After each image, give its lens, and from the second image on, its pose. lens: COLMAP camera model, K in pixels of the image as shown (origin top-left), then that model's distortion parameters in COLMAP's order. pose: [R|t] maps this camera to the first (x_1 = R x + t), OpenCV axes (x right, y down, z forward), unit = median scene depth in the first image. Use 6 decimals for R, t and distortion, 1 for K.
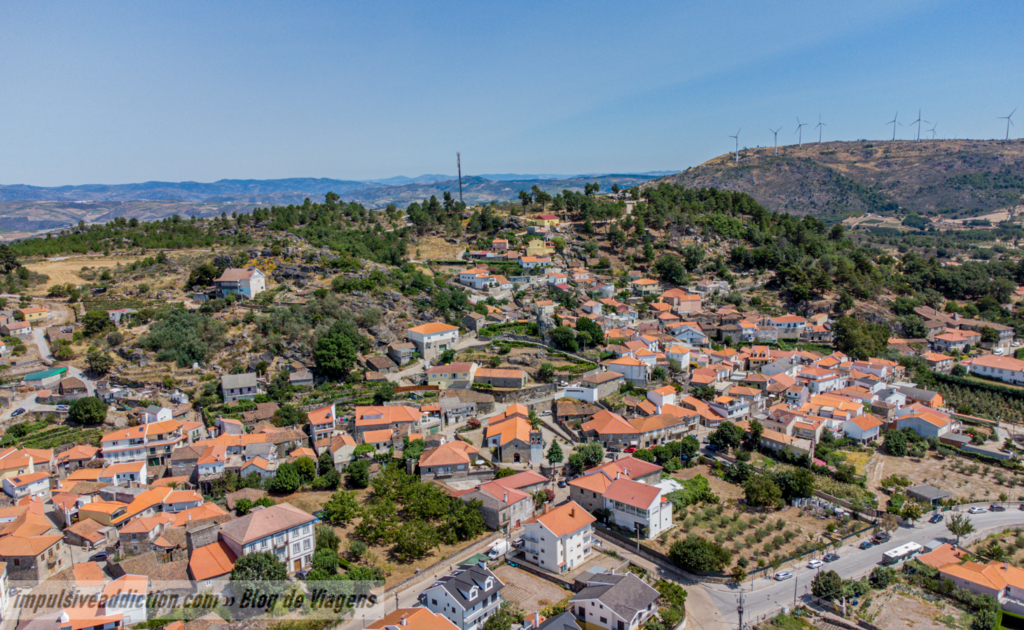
lens RADIAL K [[832.3, 0, 510.2], [0, 832.3, 314.8], [0, 0, 1]] dist [0.006899, 0.036030]
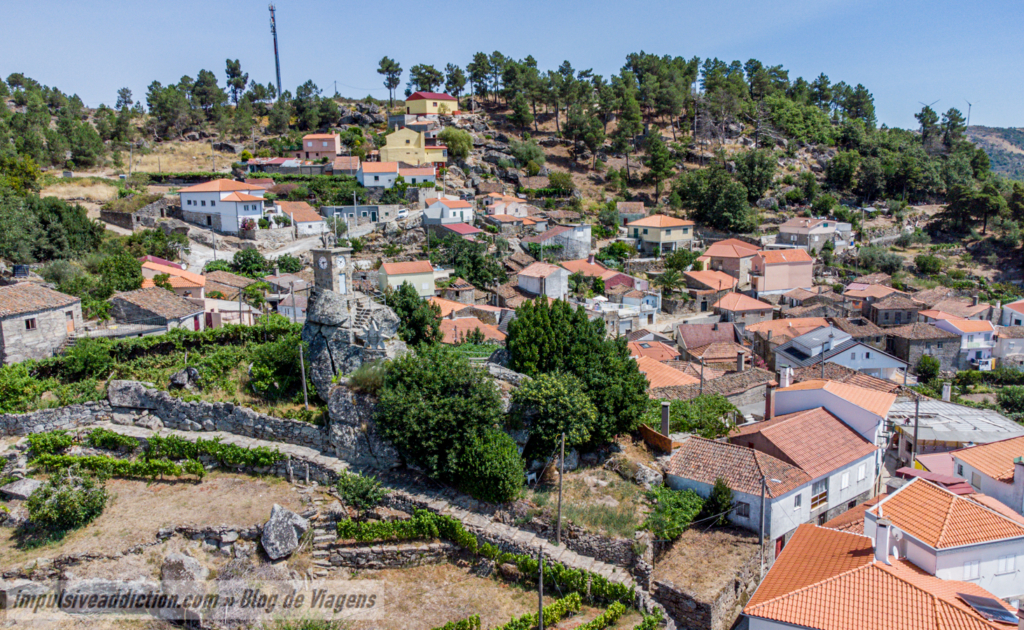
lens RADIAL K [[832.3, 0, 511.0], [0, 832.3, 314.5], [0, 0, 1]] dist [0.006899, 0.036030]
pose [[0.994892, -0.011259, 0.100318, 0.045003], [0.011034, 0.999935, 0.002789, 0.004417], [-0.100343, -0.001667, 0.994952, 0.598541]]
